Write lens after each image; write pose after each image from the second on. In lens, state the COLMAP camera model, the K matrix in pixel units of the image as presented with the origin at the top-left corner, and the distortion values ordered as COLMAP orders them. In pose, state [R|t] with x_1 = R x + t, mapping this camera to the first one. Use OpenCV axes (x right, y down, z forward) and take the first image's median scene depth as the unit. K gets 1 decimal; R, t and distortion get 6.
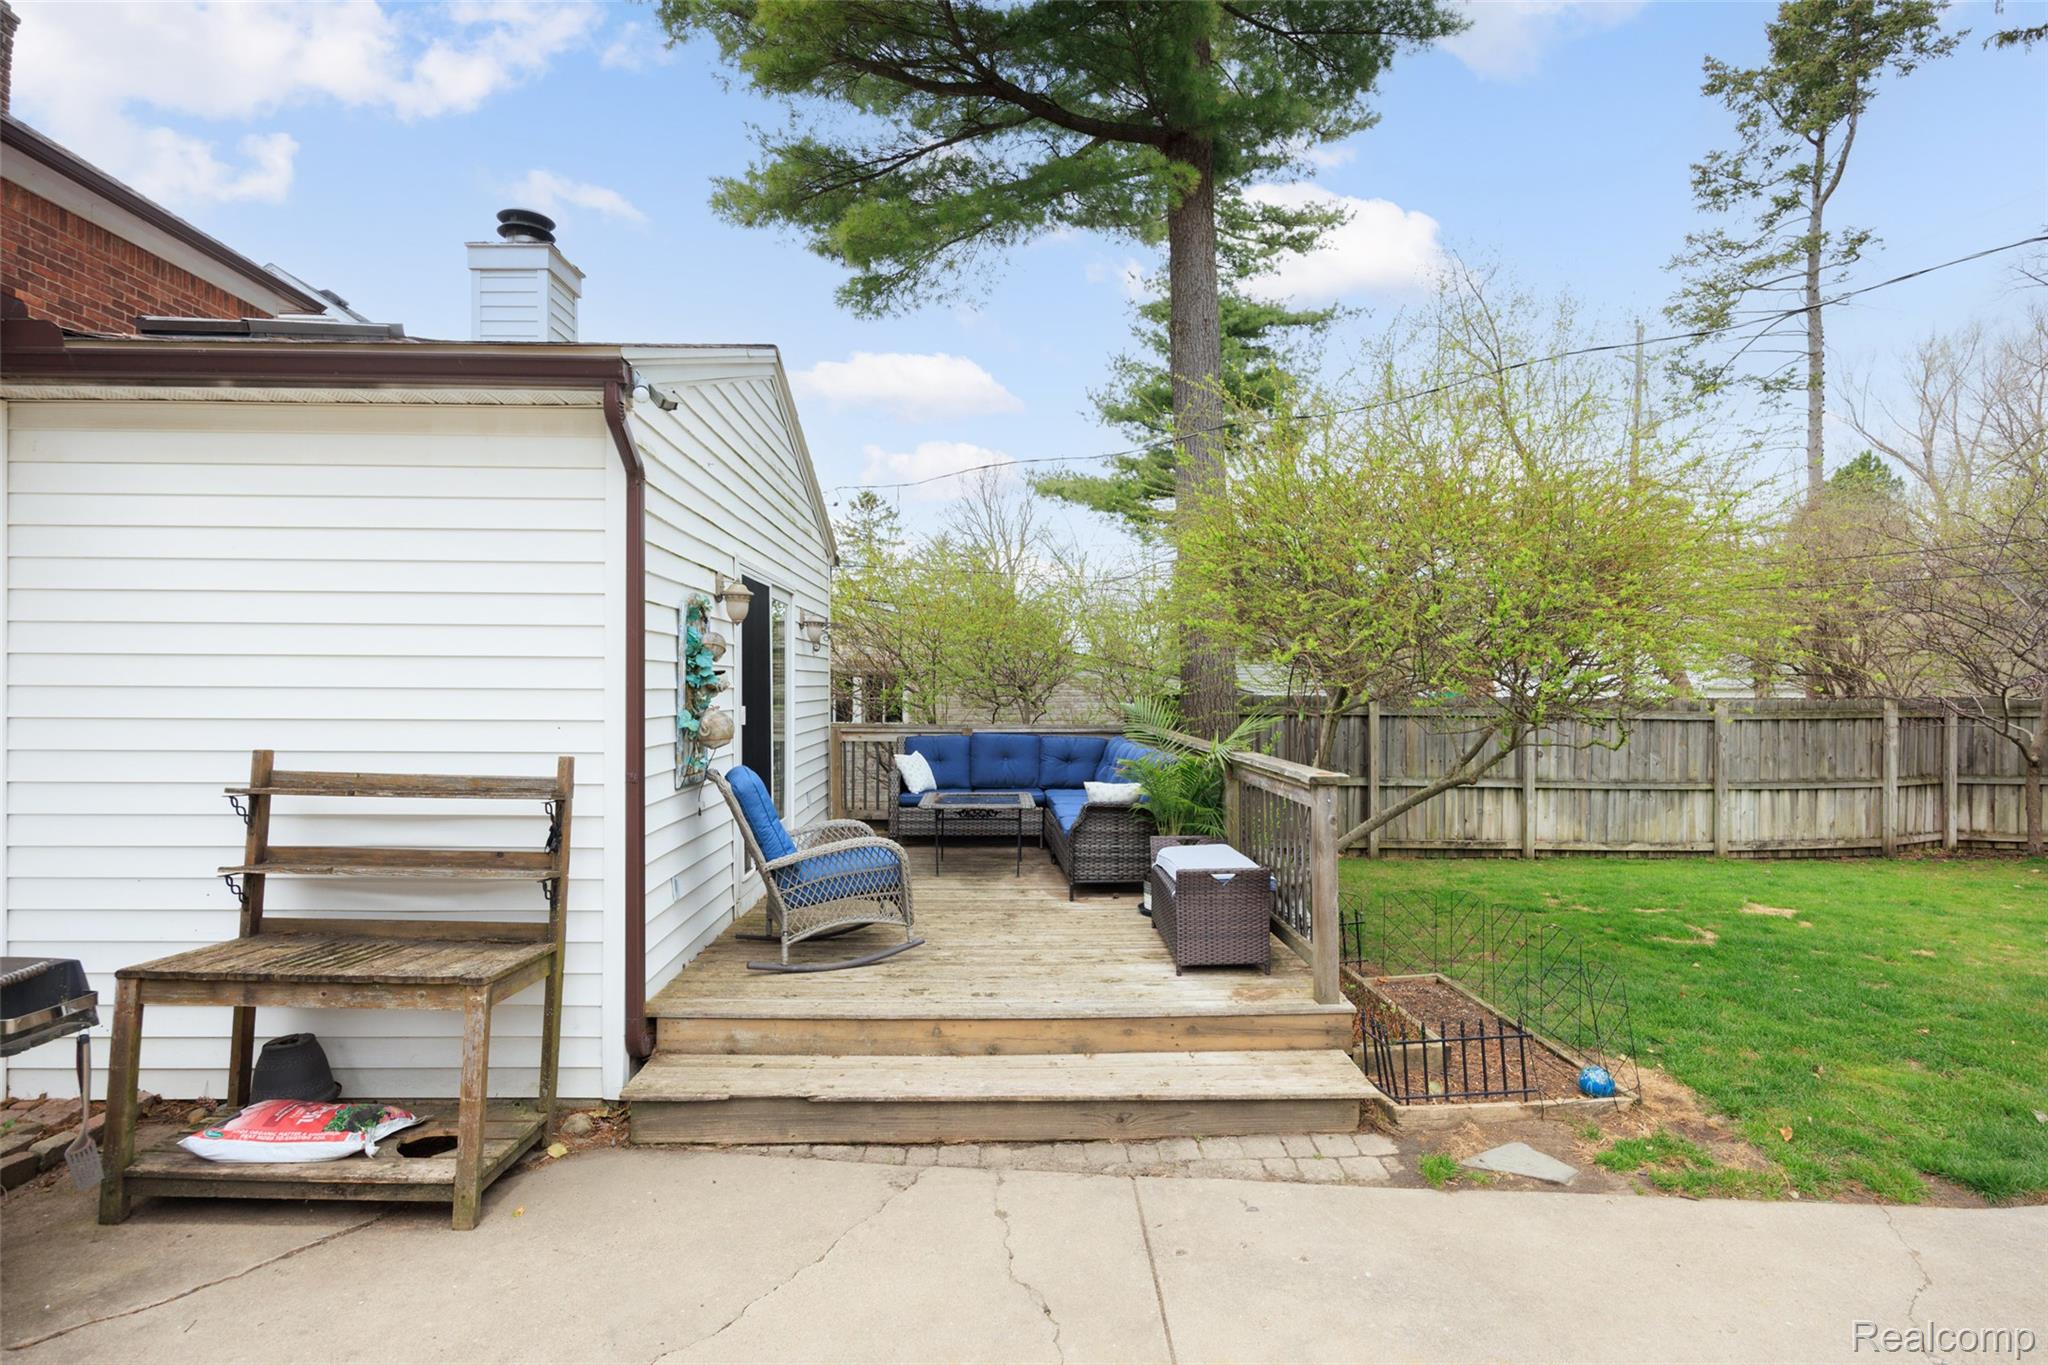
lens RADIAL K [[985.3, 0, 1024.0], [0, 985.3, 682.5], [0, 0, 1]] dist [-0.008757, -0.000743]
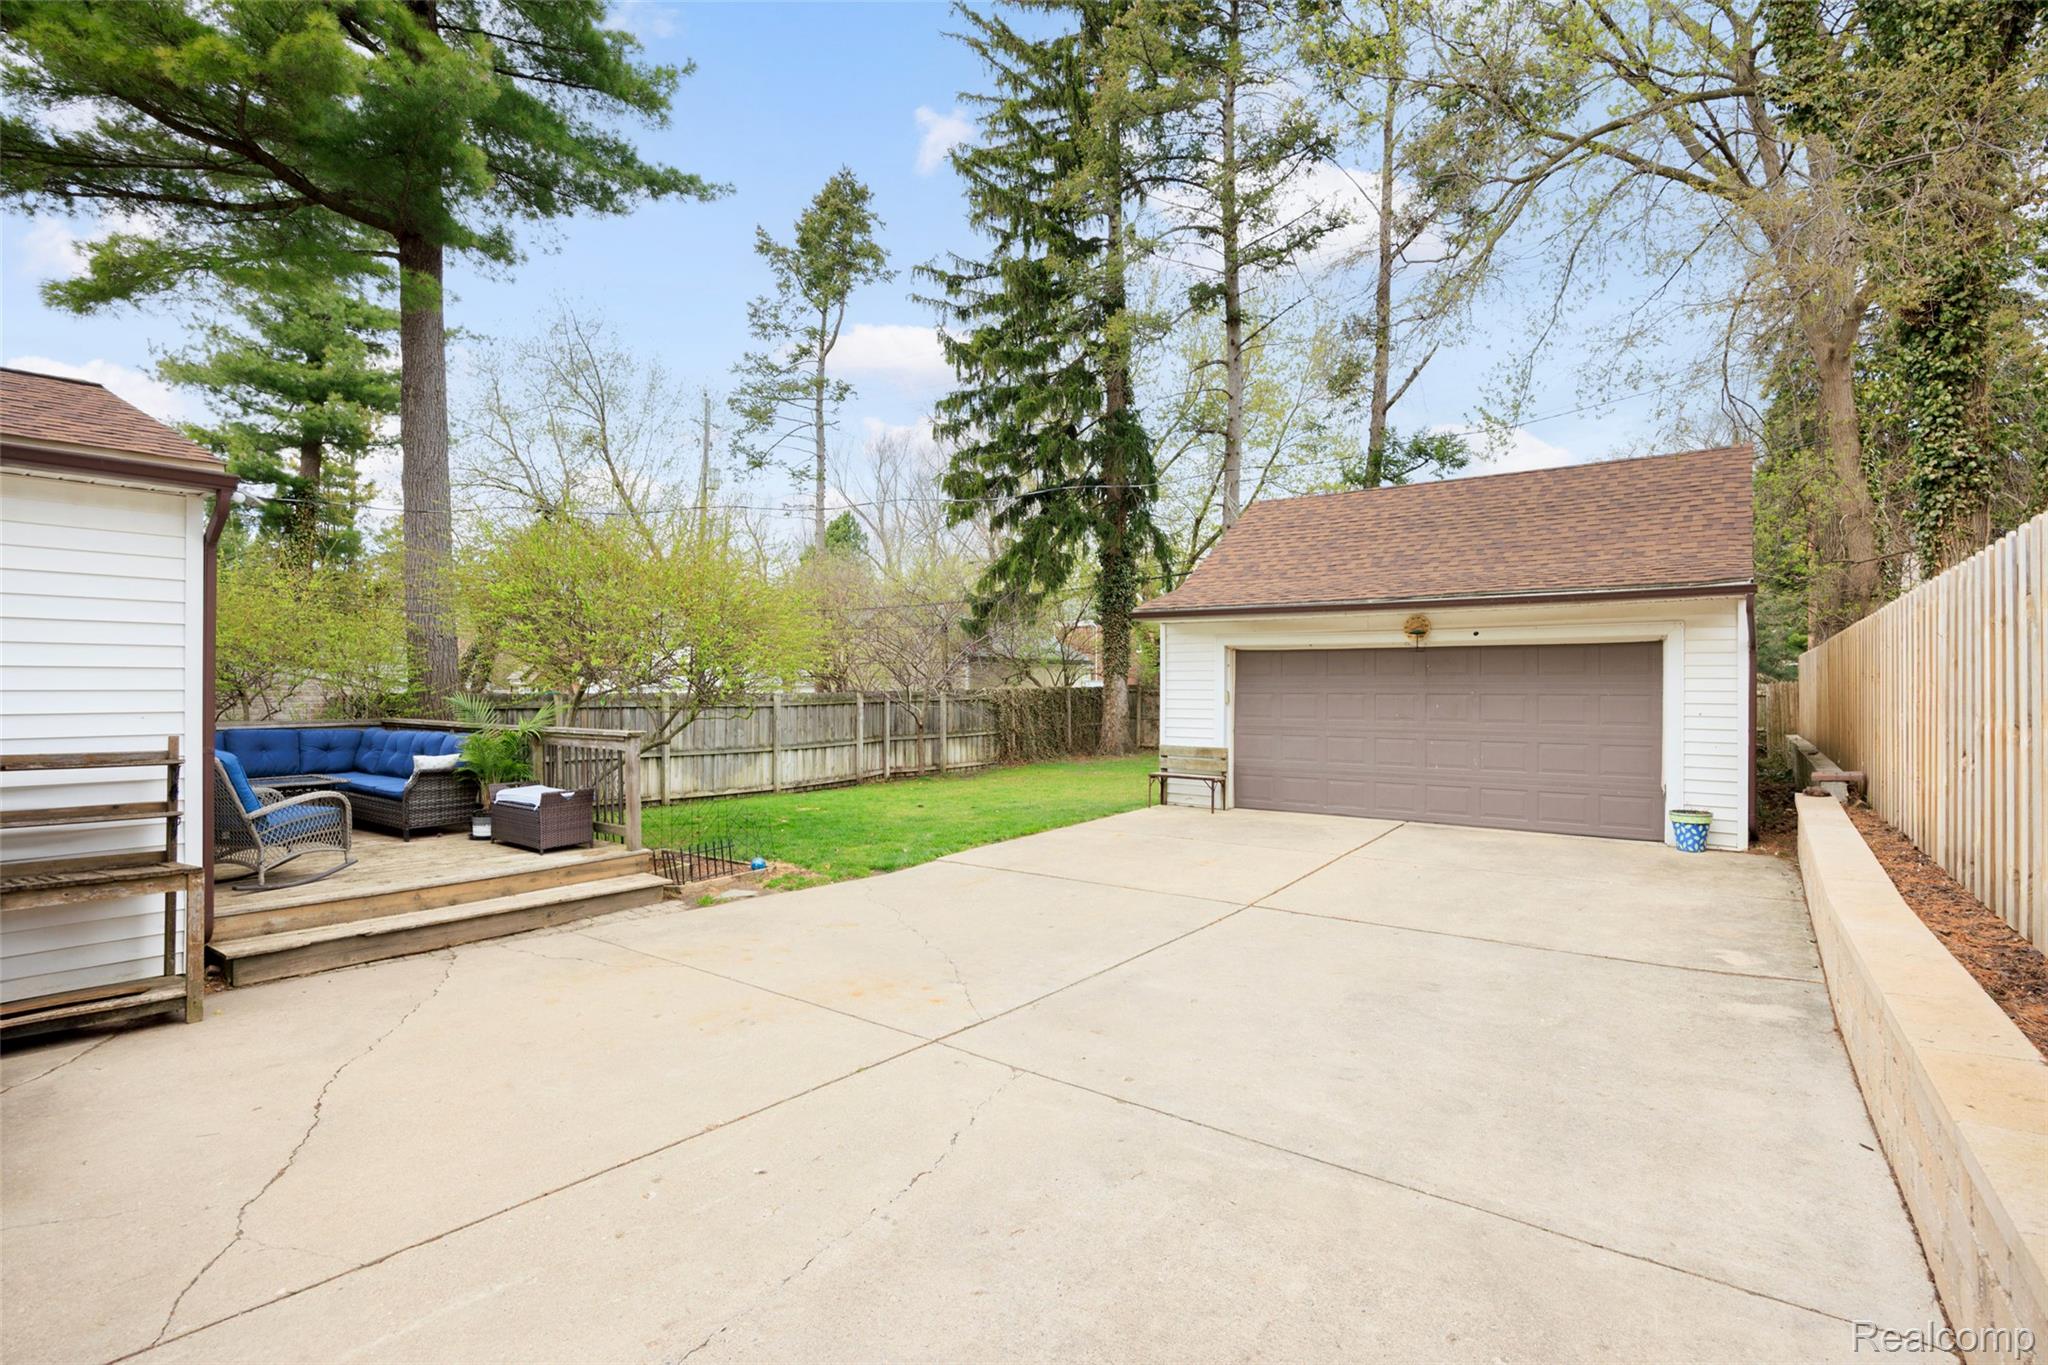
lens RADIAL K [[985.3, 0, 1024.0], [0, 985.3, 682.5], [0, 0, 1]] dist [-0.008757, -0.000743]
pose [[0.629823, -0.002458, 0.776734, -0.262291], [0.001783, 0.999997, 0.001720, -0.001725], [-0.776736, 0.000302, 0.629826, -0.297632]]
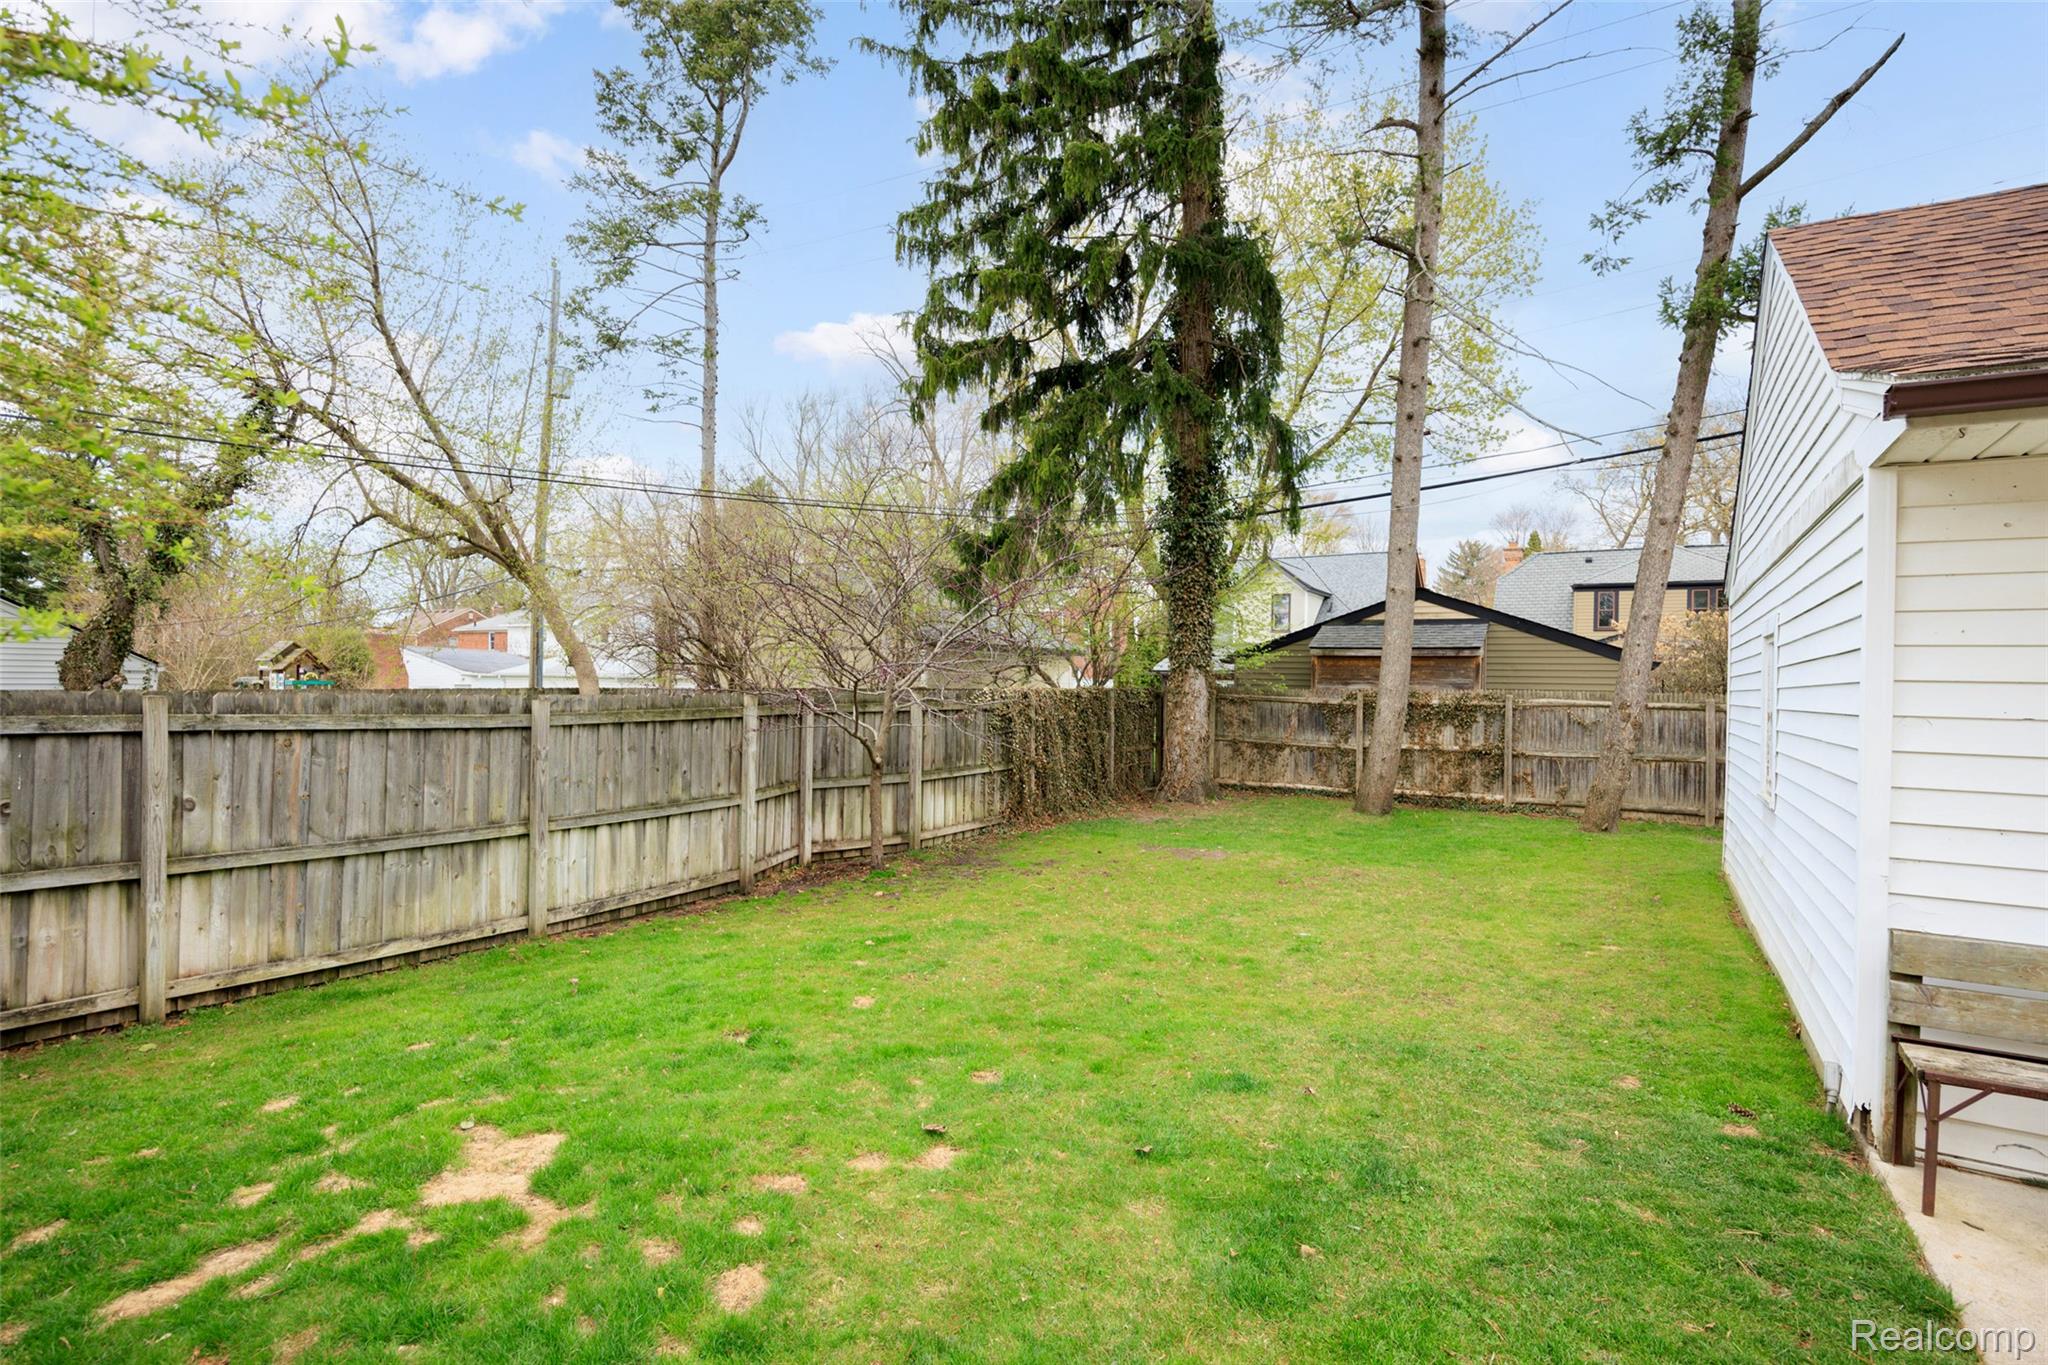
lens RADIAL K [[985.3, 0, 1024.0], [0, 985.3, 682.5], [0, 0, 1]] dist [-0.008757, -0.000743]
pose [[0.565001, 0.005258, 0.825073, 0.350398], [-0.015997, 0.999862, 0.004583, 0.001107], [-0.824935, -0.015788, 0.565007, 0.363545]]
